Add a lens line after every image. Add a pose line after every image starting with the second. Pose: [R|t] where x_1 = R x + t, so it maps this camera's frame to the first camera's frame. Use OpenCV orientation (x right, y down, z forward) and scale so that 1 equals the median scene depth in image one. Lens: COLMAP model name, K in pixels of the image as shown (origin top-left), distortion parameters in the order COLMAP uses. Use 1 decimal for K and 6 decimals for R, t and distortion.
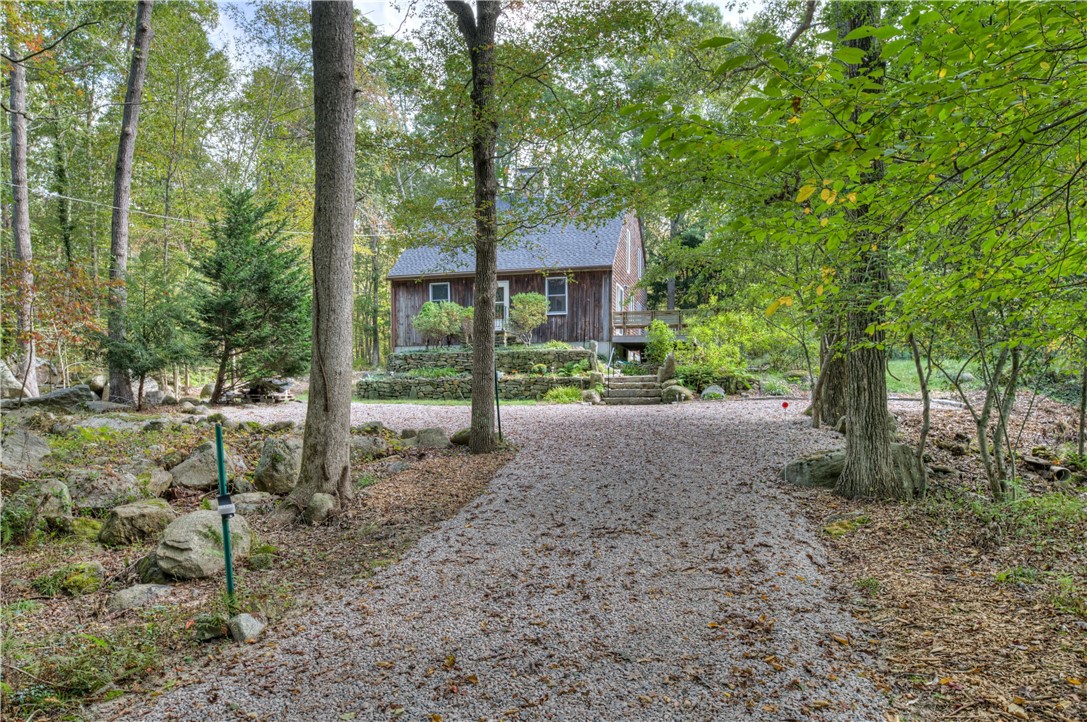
lens RADIAL K [[755.2, 0, 544.8], [0, 755.2, 367.2], [0, 0, 1]] dist [-0.000367, 0.000122]
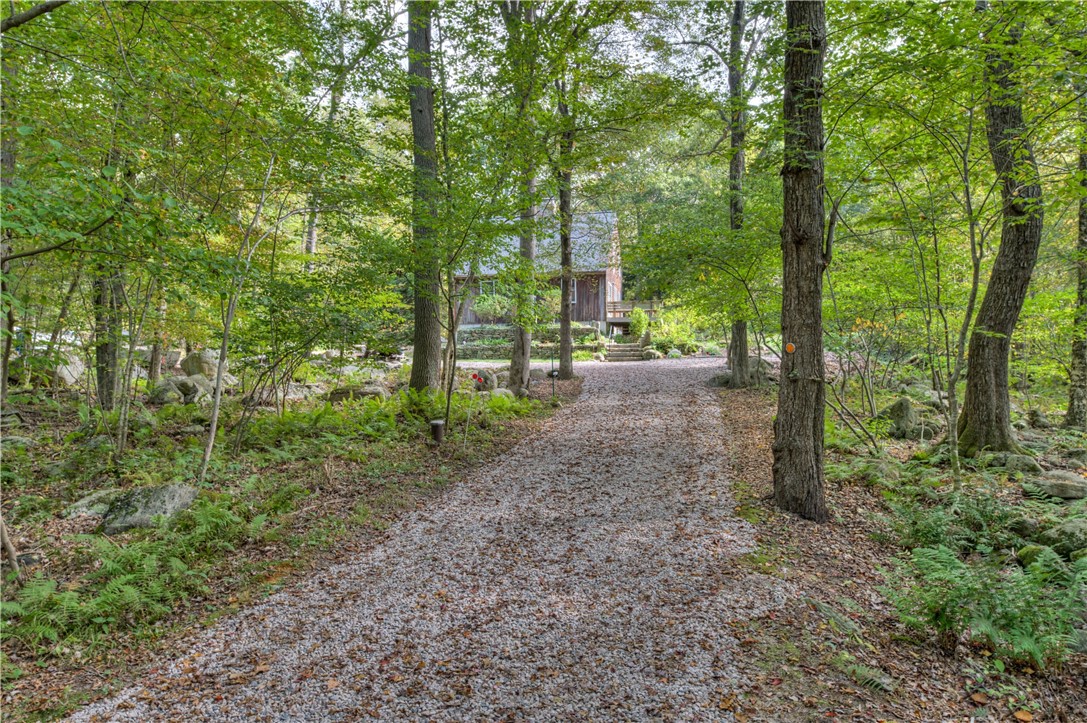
lens RADIAL K [[755.2, 0, 542.7], [0, 755.2, 356.8], [0, 0, 1]] dist [-0.000367, 0.000122]
pose [[0.998285, -0.002144, 0.058508, -0.144067], [0.000854, 0.999756, 0.022054, 0.003483], [-0.058541, -0.021966, 0.998043, -0.564231]]
